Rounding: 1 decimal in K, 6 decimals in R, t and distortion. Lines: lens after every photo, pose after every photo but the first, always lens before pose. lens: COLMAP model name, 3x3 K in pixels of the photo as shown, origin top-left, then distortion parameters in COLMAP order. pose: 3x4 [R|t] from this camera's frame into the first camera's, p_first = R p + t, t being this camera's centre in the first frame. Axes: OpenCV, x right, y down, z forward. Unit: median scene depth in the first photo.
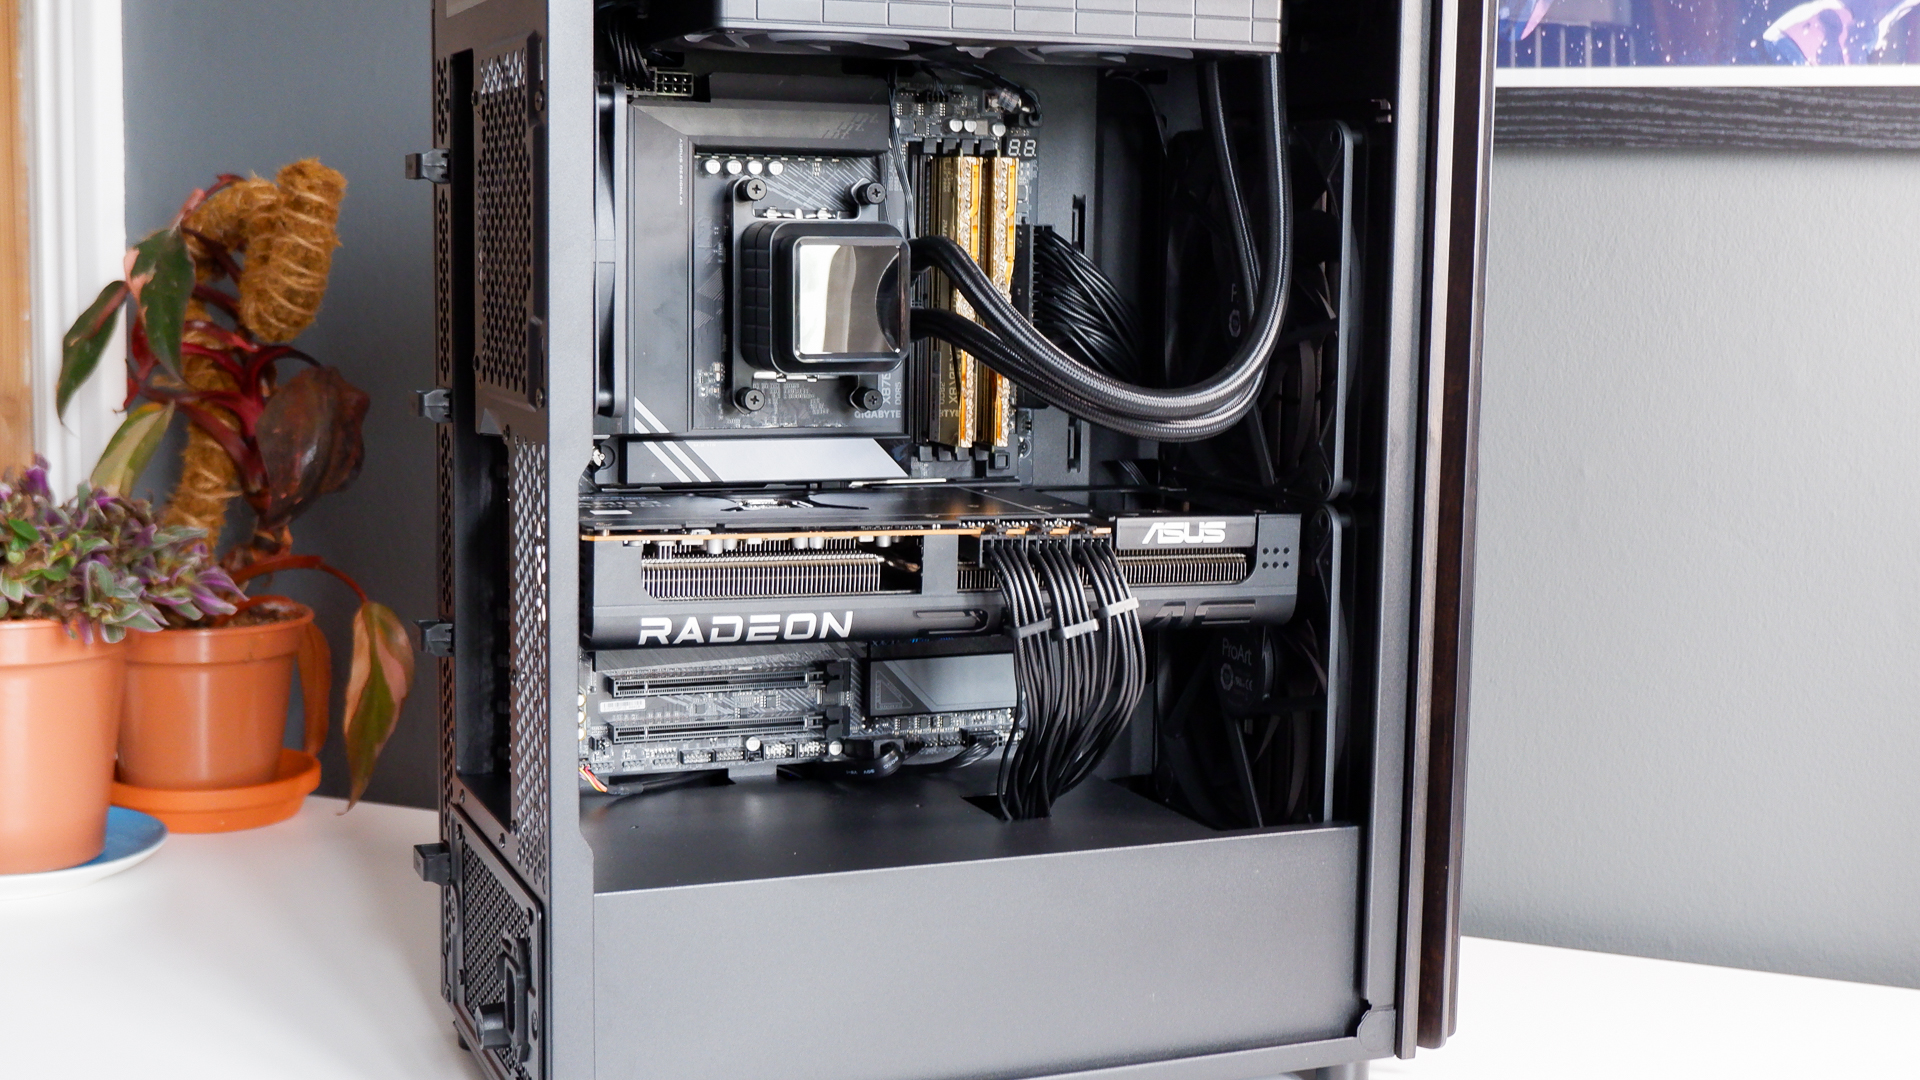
lens RADIAL K [[2449.7, 0, 952.1], [0, 2449.7, 550.8], [0, 0, 1]] dist [-0.007098, 0.000000]
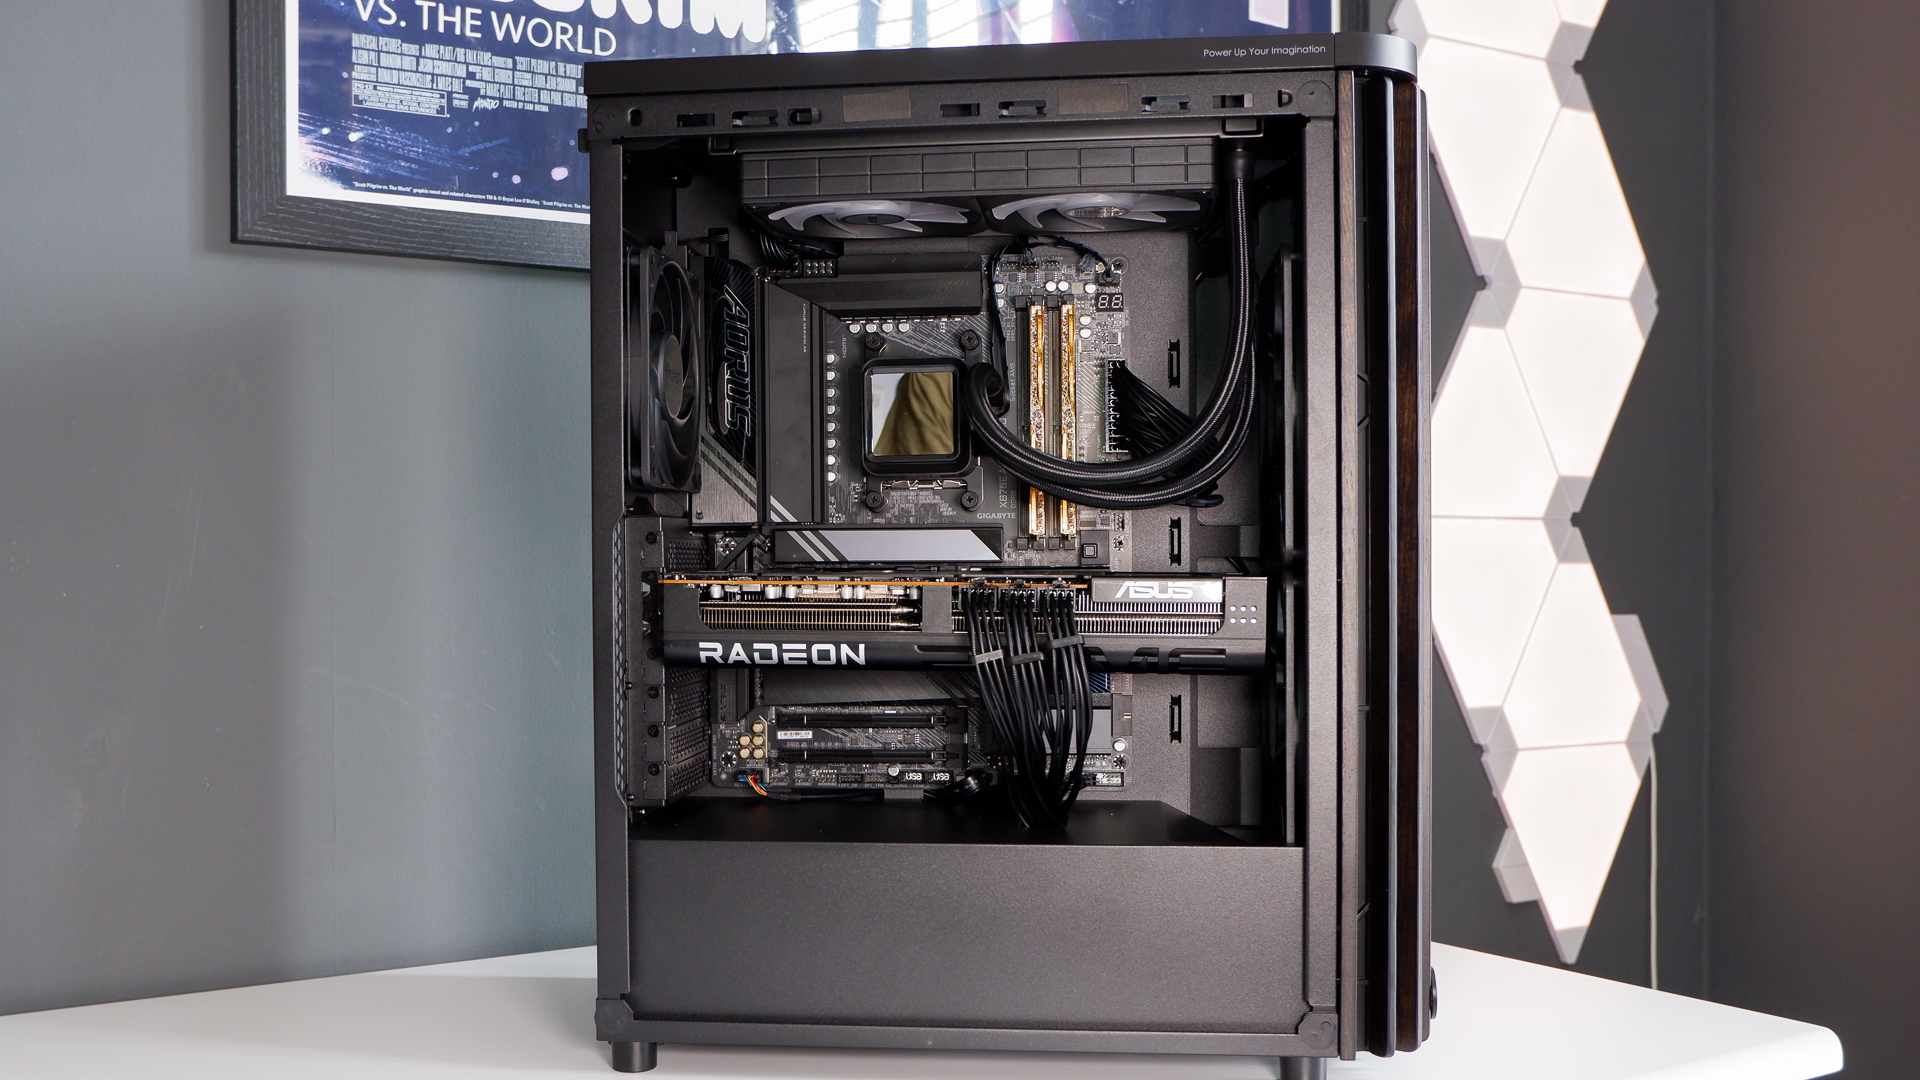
lens RADIAL K [[1917.1, 0, 885.0], [0, 1917.1, 599.8], [0, 0, 1]] dist [-0.038879, 0.000000]
pose [[0.874392, -0.010788, -0.485101, 0.473286], [-0.041599, 0.994405, -0.097097, 0.102293], [0.483434, 0.105081, 0.869051, 0.130901]]
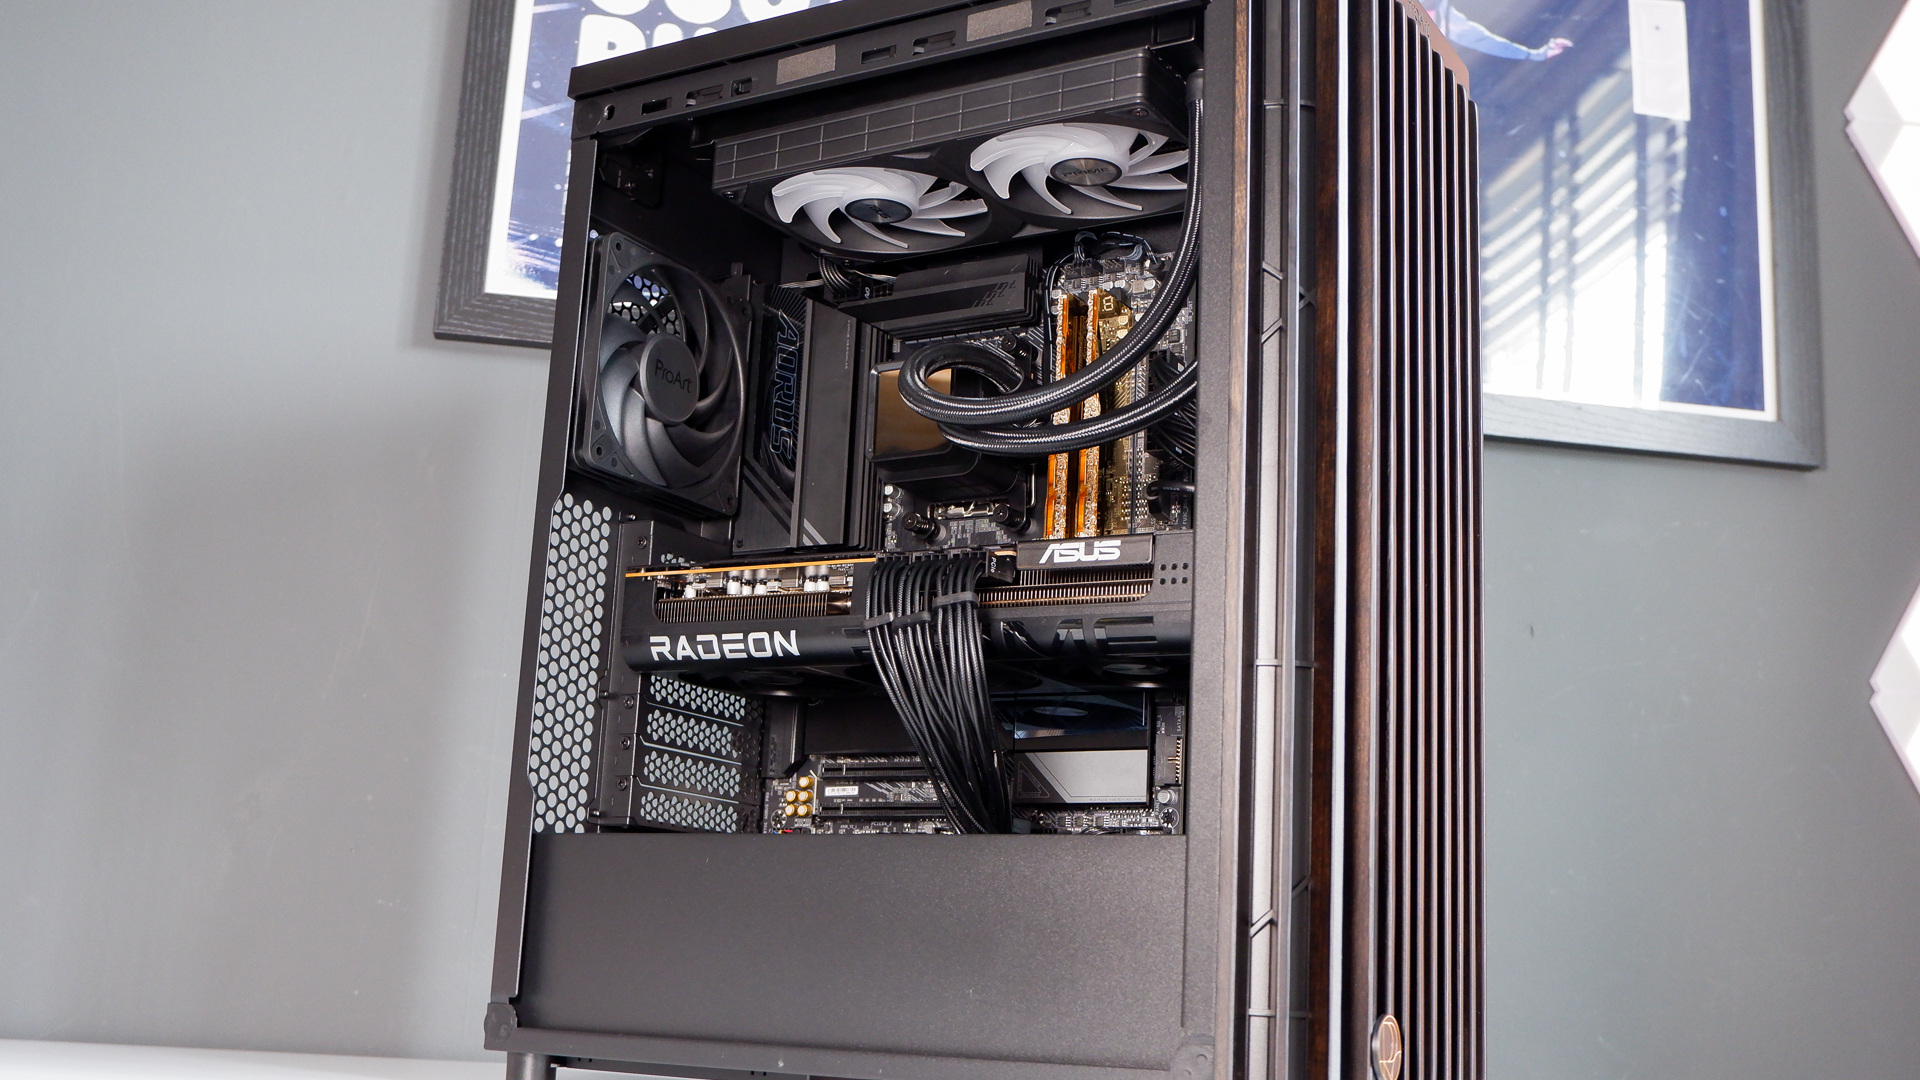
lens RADIAL K [[2068.0, 0, 965.1], [0, 2068.0, 537.3], [0, 0, 1]] dist [-0.072434, 0.000000]
pose [[0.610411, -0.161466, -0.775453, 0.806163], [-0.137465, 0.942551, -0.304468, 0.280906], [0.780065, 0.292448, 0.553147, 0.521439]]
